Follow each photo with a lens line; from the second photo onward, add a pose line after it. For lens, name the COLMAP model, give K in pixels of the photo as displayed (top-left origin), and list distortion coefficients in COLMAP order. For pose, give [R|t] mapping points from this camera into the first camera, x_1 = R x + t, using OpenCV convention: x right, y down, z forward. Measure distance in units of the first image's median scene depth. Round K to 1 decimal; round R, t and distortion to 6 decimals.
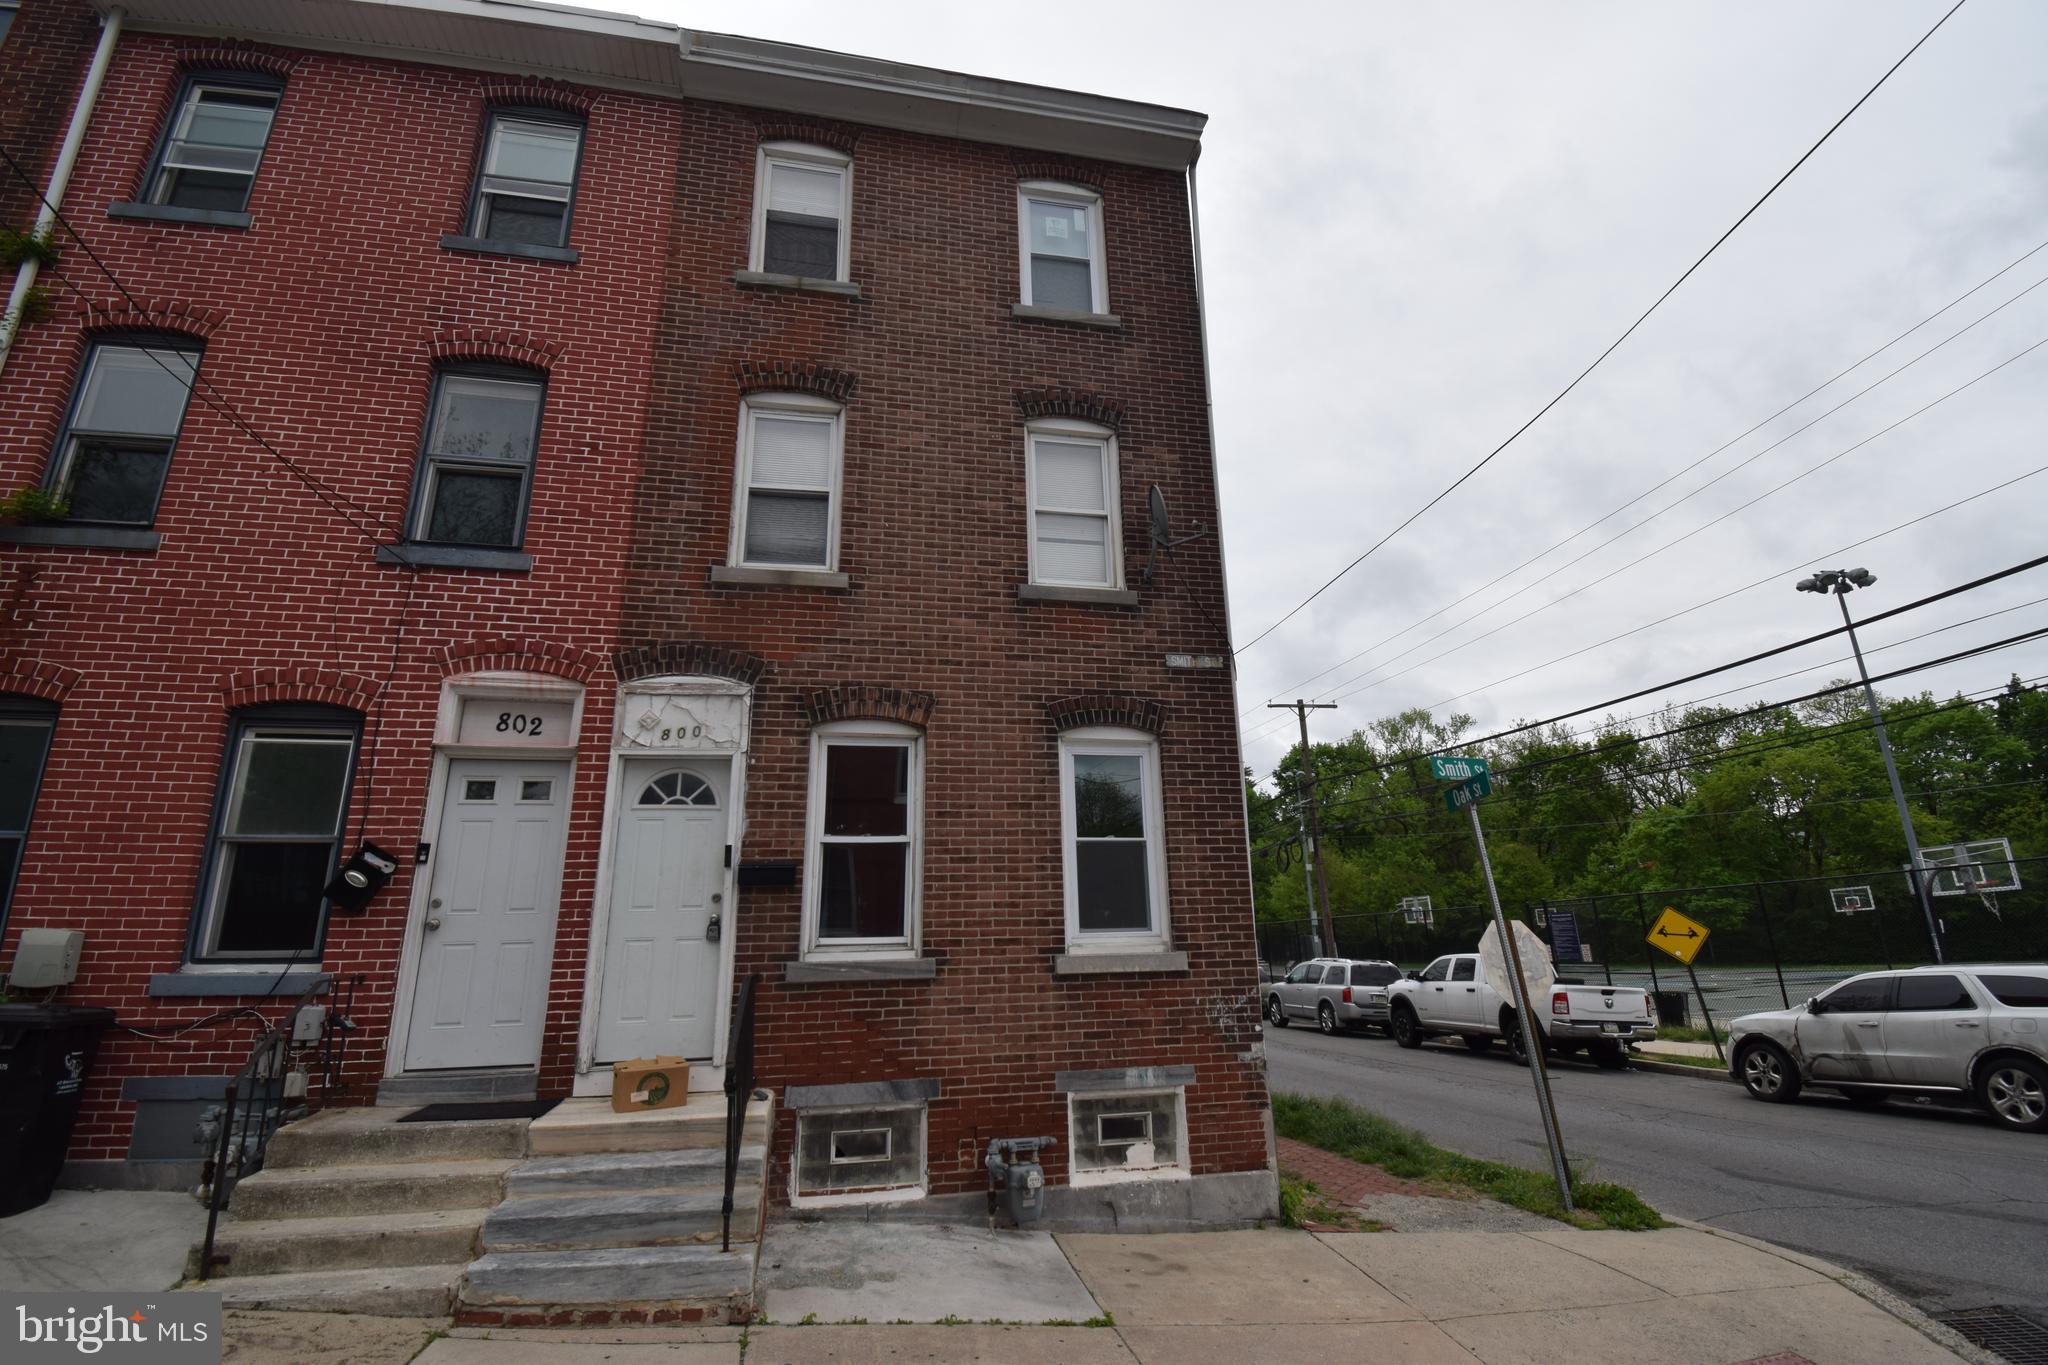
lens RADIAL K [[881.5, 0, 1037.8], [0, 881.5, 690.7], [0, 0, 1]] dist [-0.004994, -0.007468]
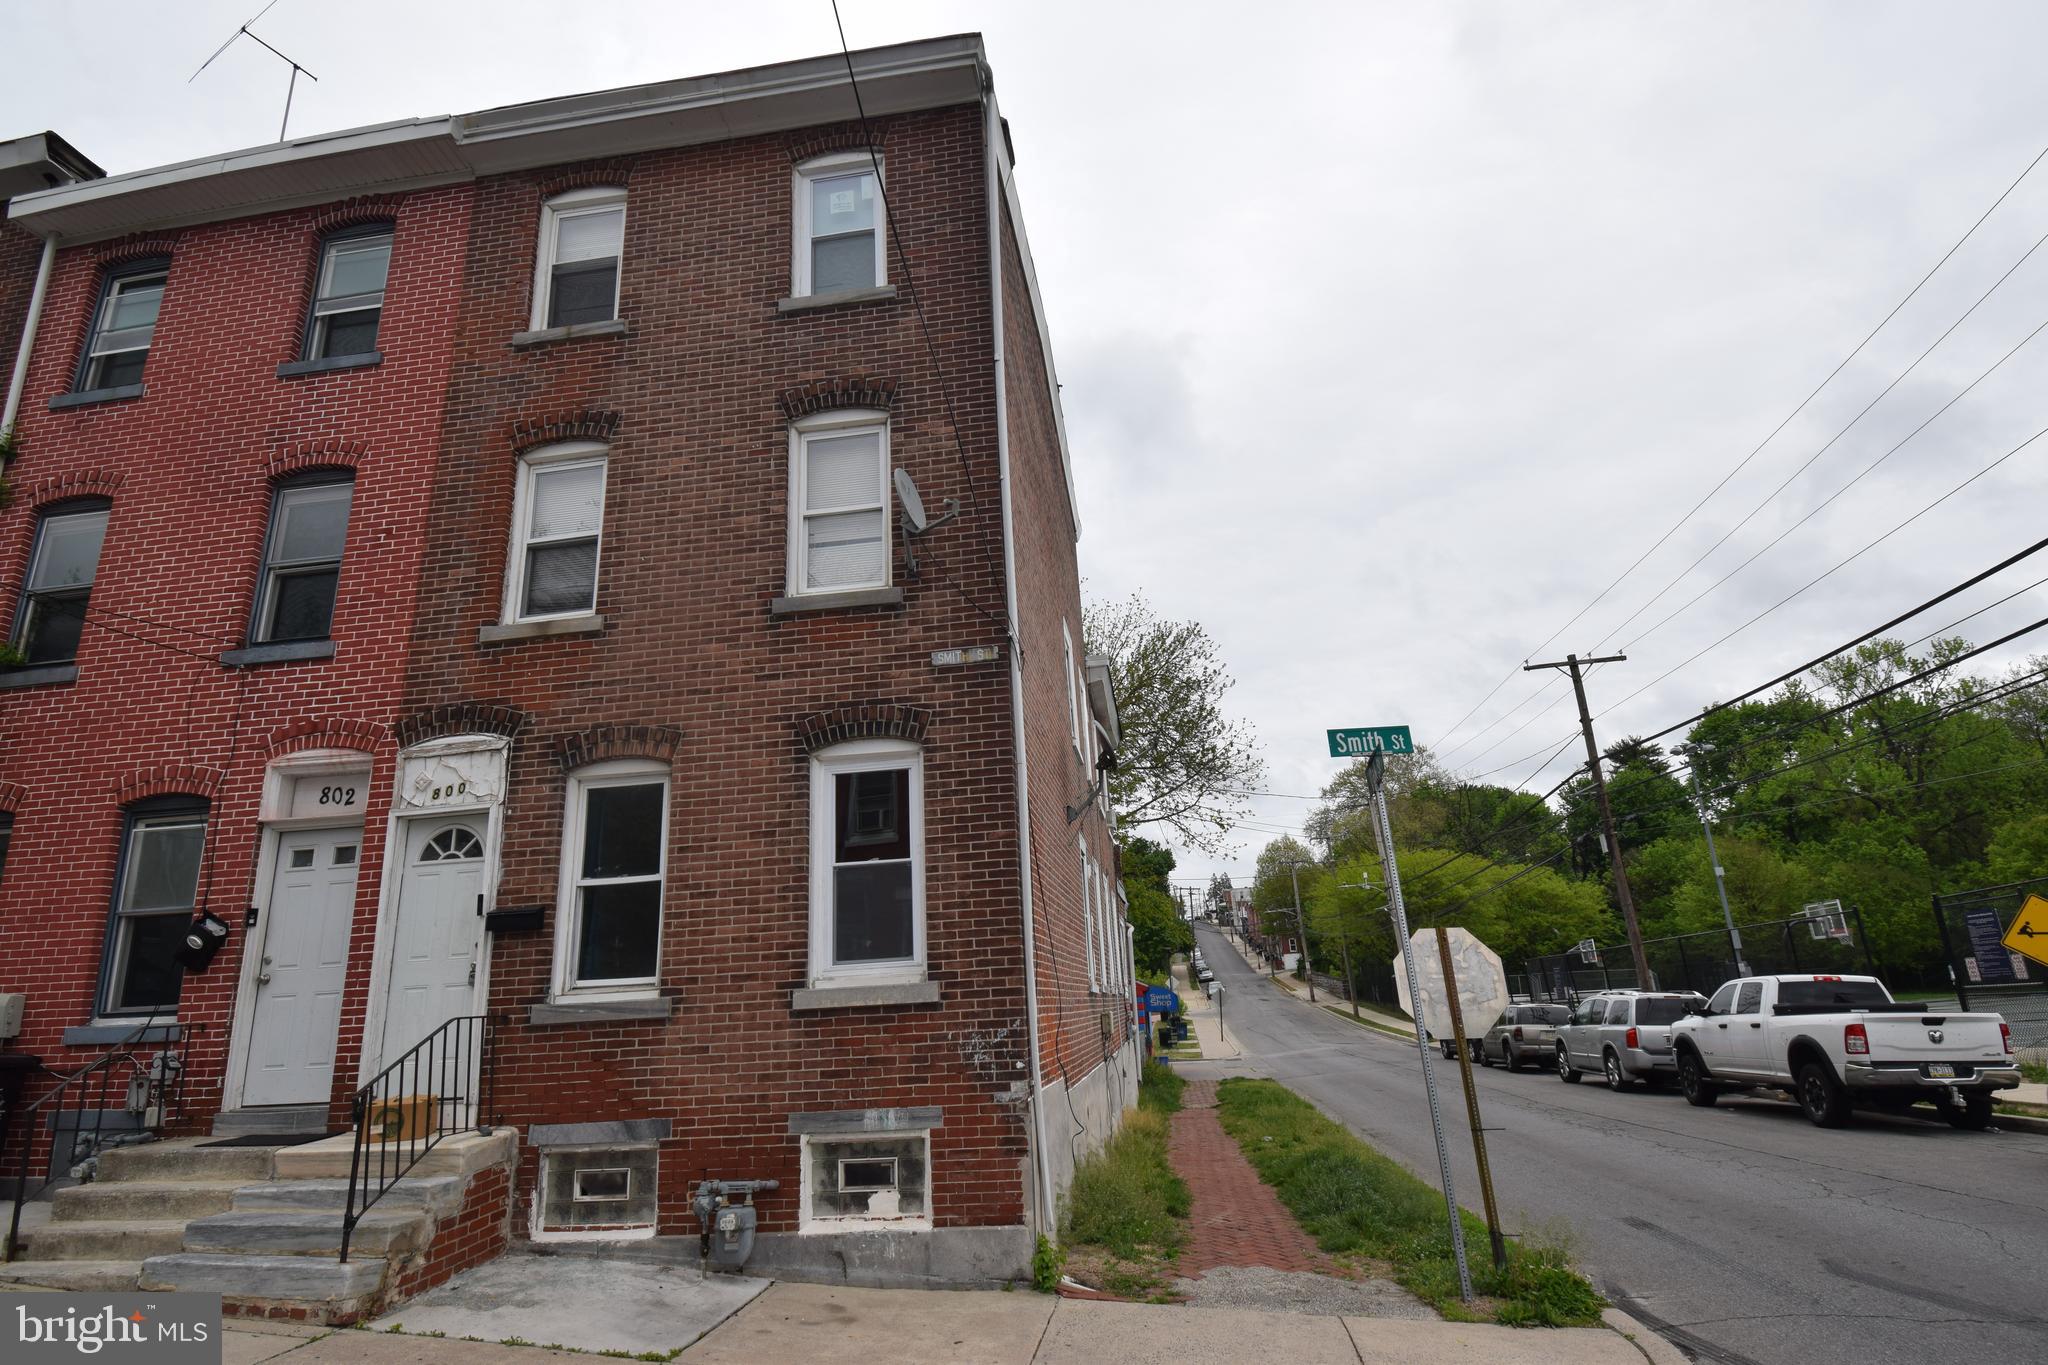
lens RADIAL K [[1034.4, 0, 1025.8], [0, 1034.4, 695.3], [0, 0, 1]] dist [-0.012830, -0.006548]
pose [[0.949753, -0.117615, -0.290063, 0.606294], [0.116825, 0.992949, -0.020101, 0.038982], [0.290382, -0.014796, 0.956797, 0.022883]]
